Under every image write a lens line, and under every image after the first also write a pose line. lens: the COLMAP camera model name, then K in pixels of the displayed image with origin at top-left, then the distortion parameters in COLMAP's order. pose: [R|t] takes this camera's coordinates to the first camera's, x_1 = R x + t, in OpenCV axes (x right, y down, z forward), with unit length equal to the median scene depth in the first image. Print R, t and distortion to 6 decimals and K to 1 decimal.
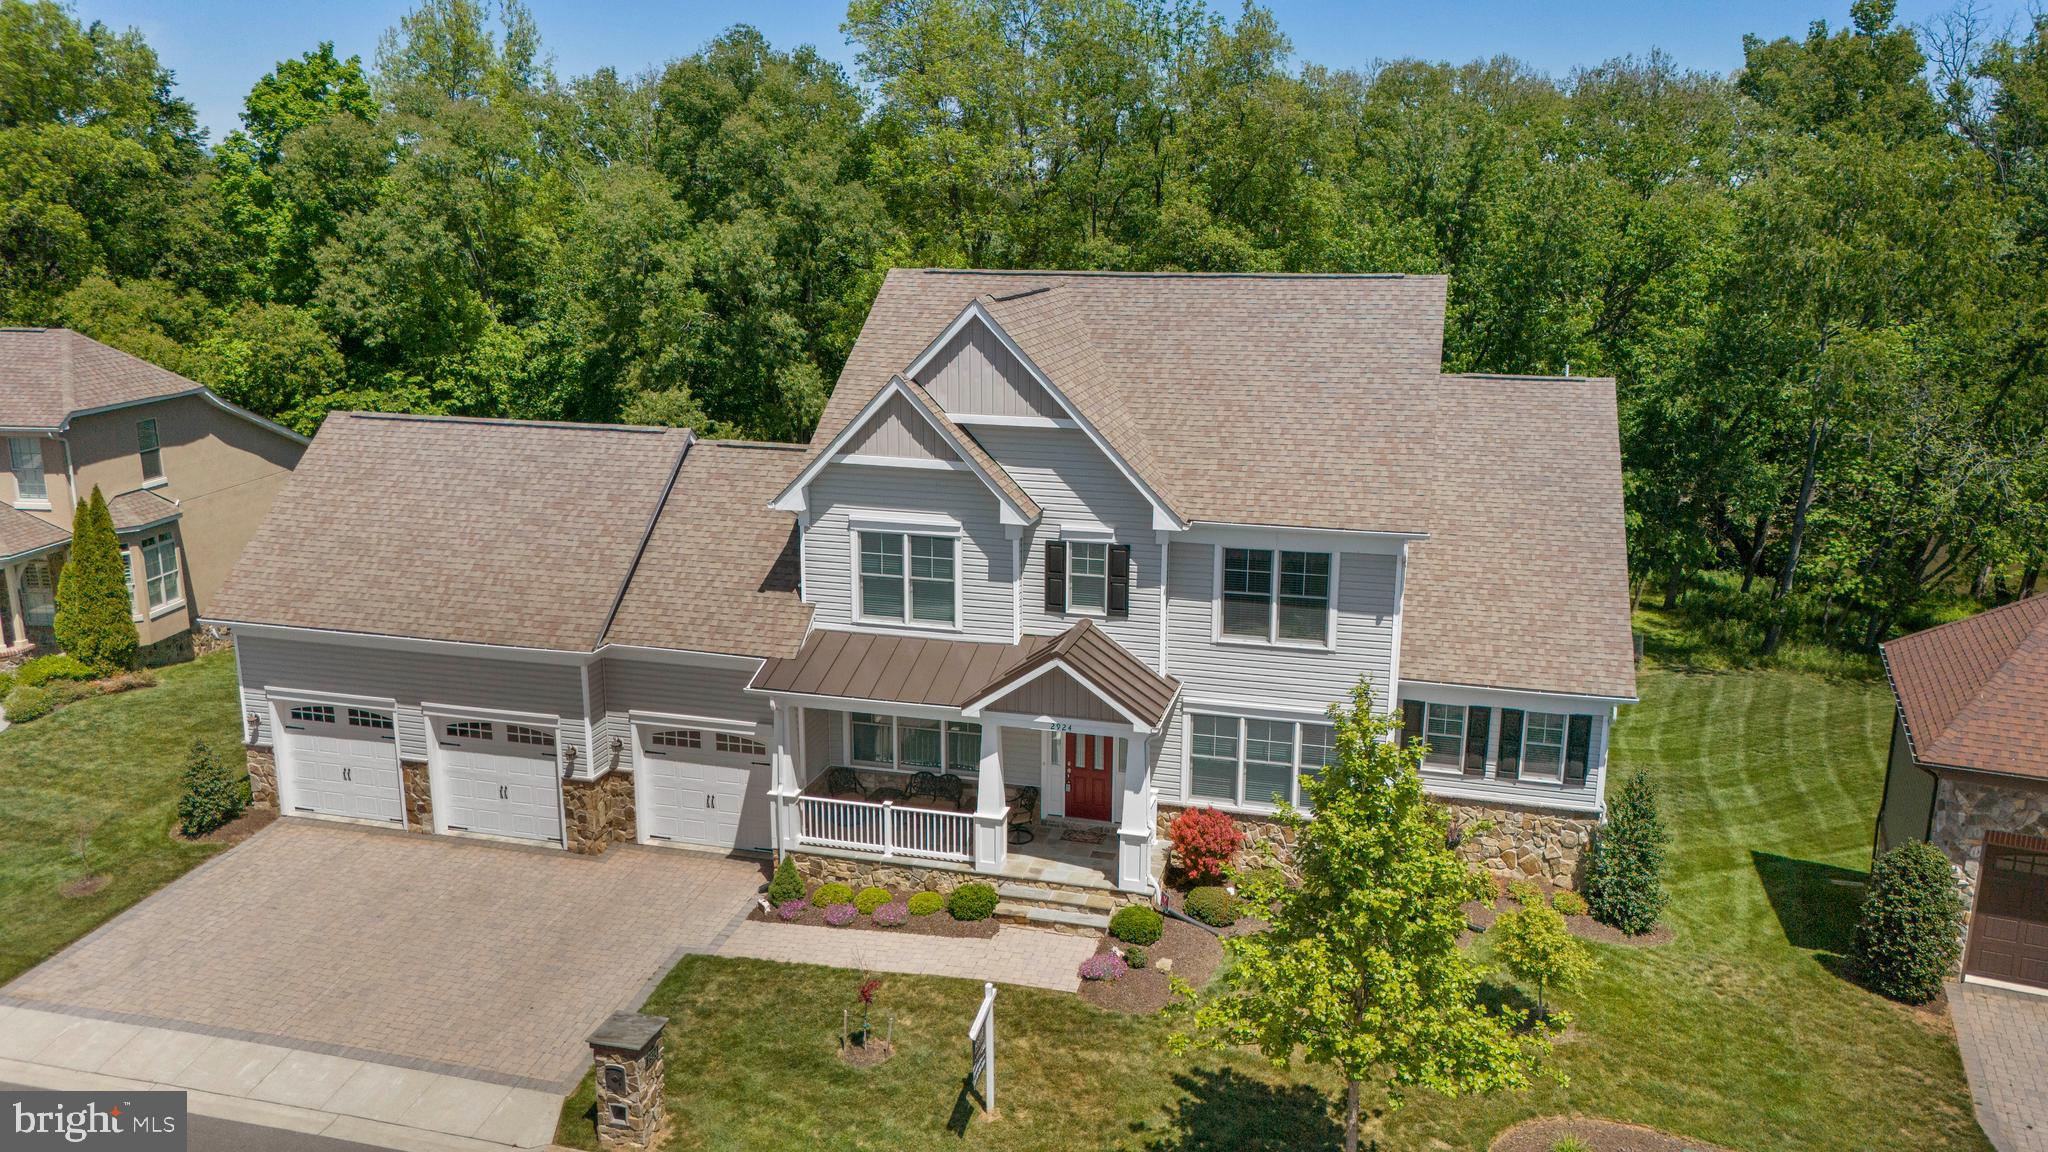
lens RADIAL K [[1512.9, 0, 1033.3], [0, 1512.9, 556.3], [0, 0, 1]] dist [0.051097, -0.046543]
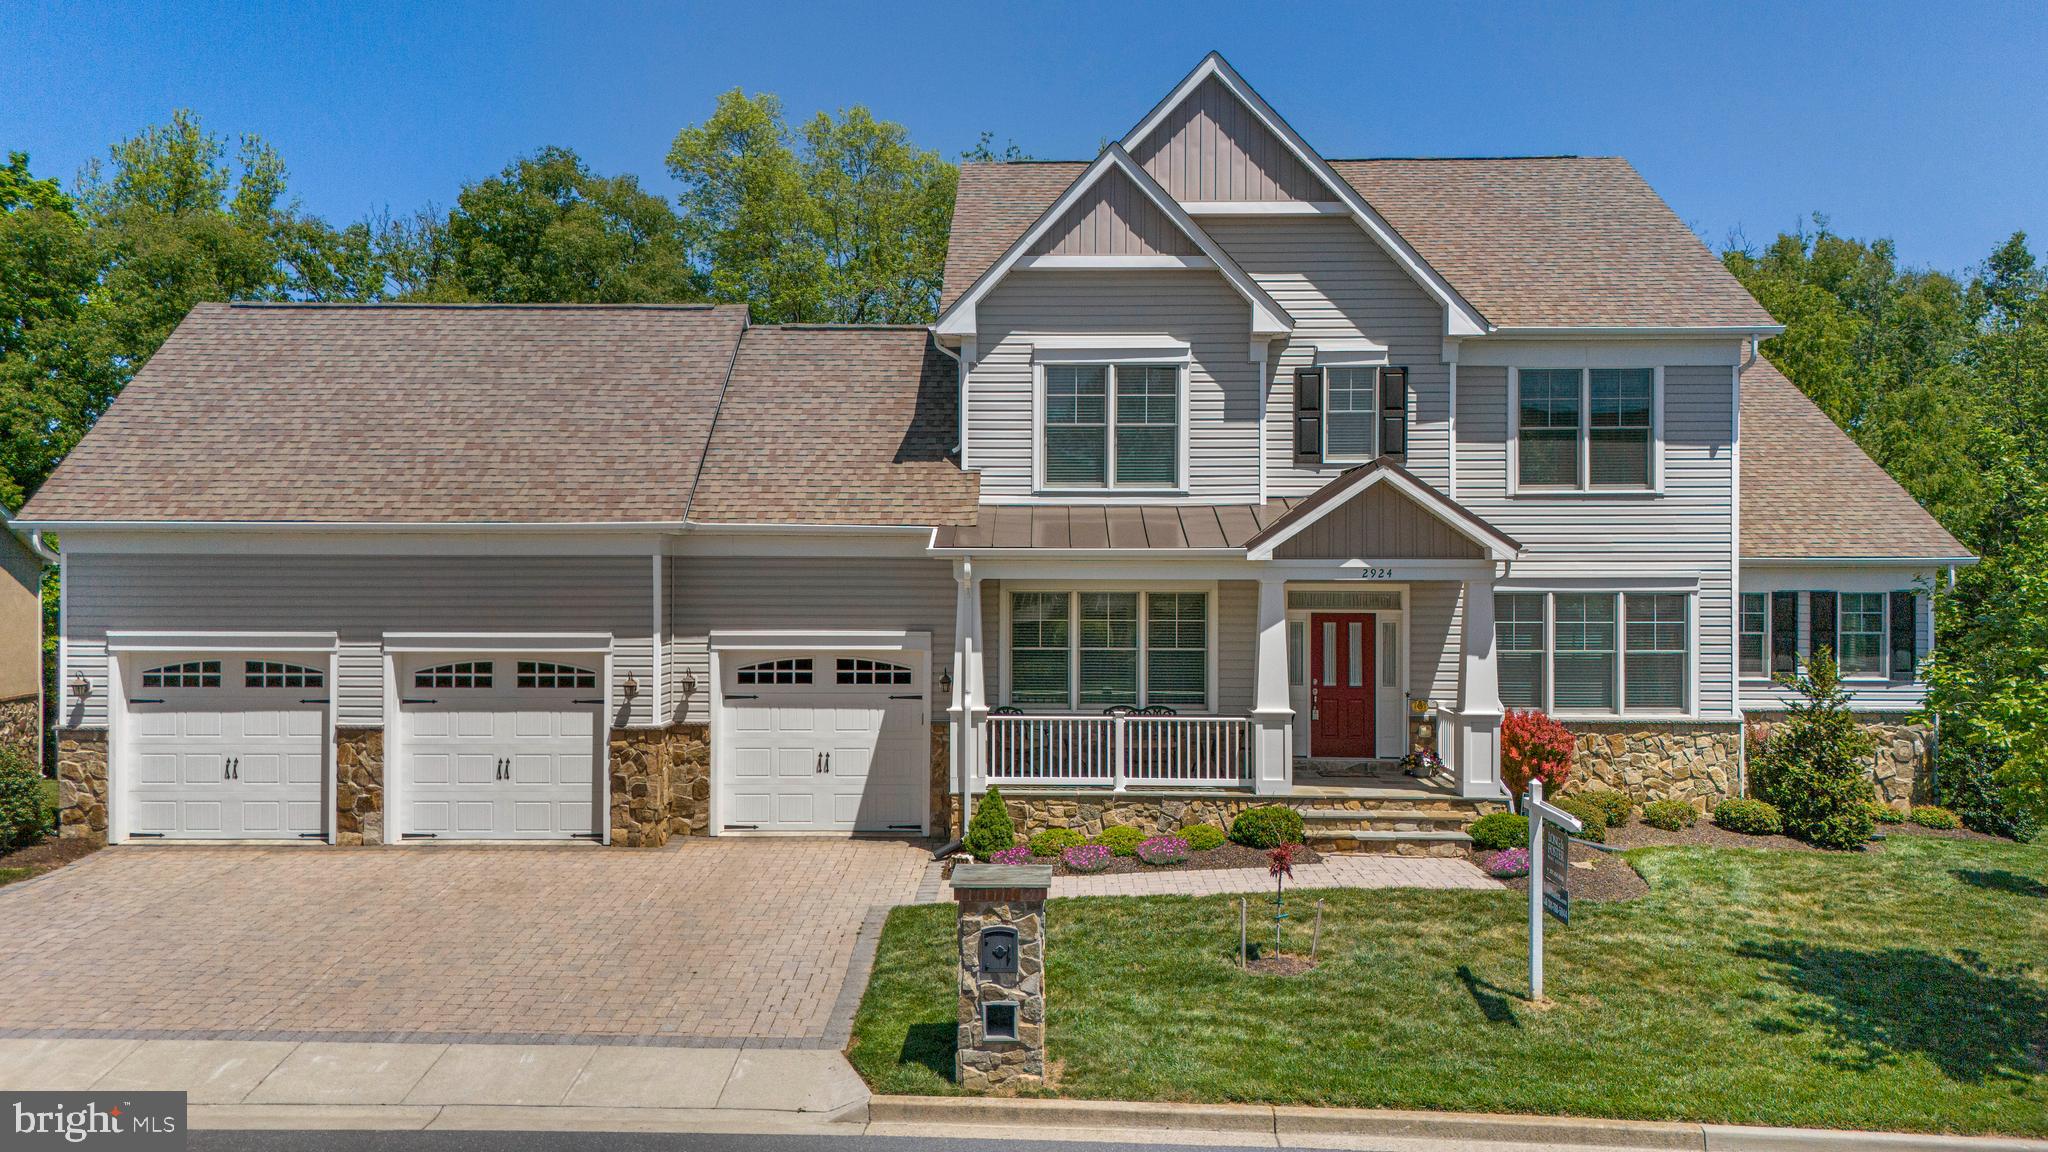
lens RADIAL K [[1512.9, 0, 1027.4], [0, 1512.9, 570.0], [0, 0, 1]] dist [0.051097, -0.046543]
pose [[0.971108, -0.002947, 0.238622, -0.305379], [0.057819, 0.973037, -0.223286, 0.251177], [-0.231530, 0.230632, 0.945094, 0.314117]]
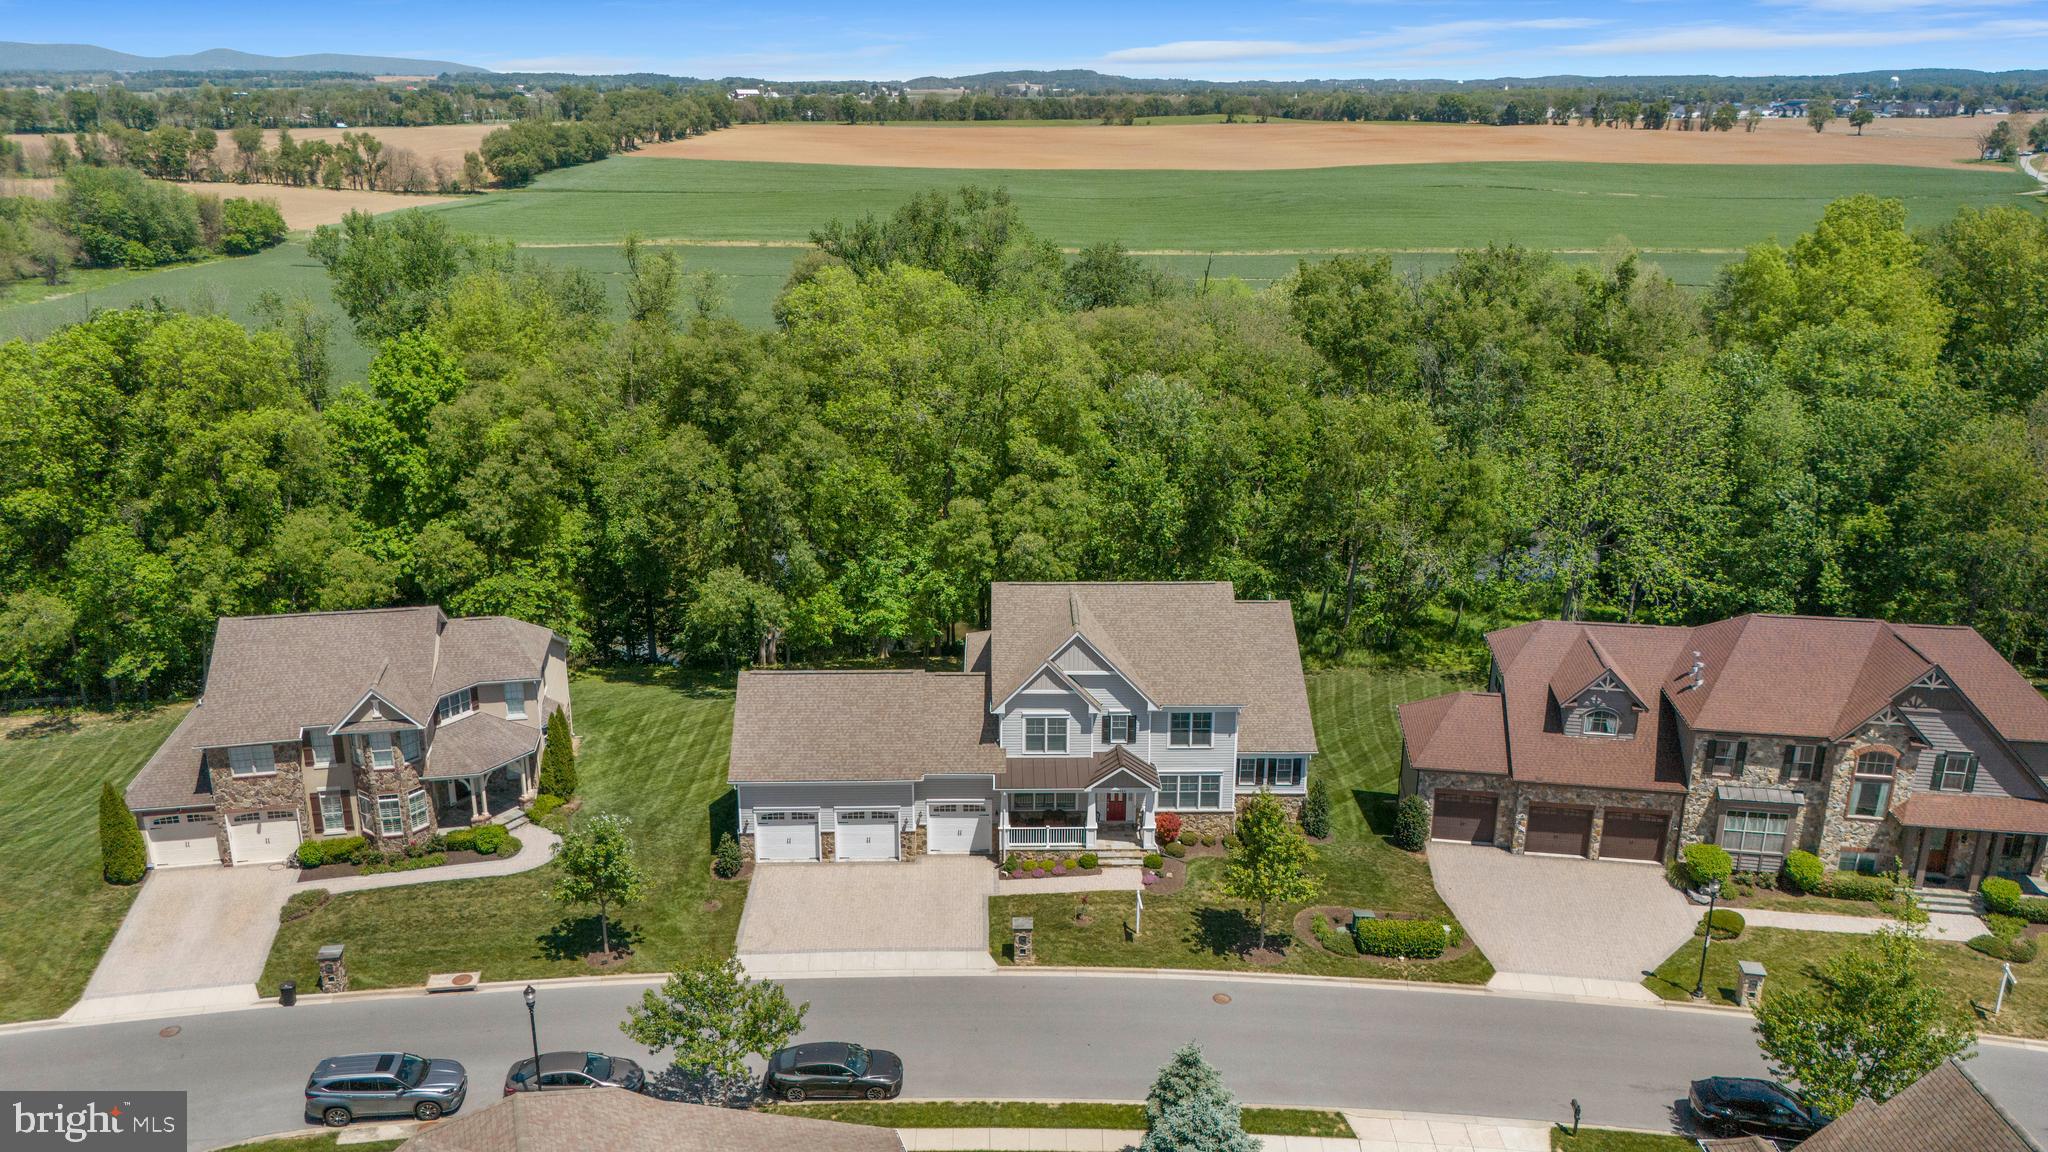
lens RADIAL K [[1512.9, 0, 1023.7], [0, 1512.9, 523.6], [0, 0, 1]] dist [0.051097, -0.046543]
pose [[0.960399, -0.077136, 0.267737, -0.755256], [0.065116, 0.996442, 0.053502, -0.464977], [-0.270911, -0.033950, 0.962005, -1.358284]]
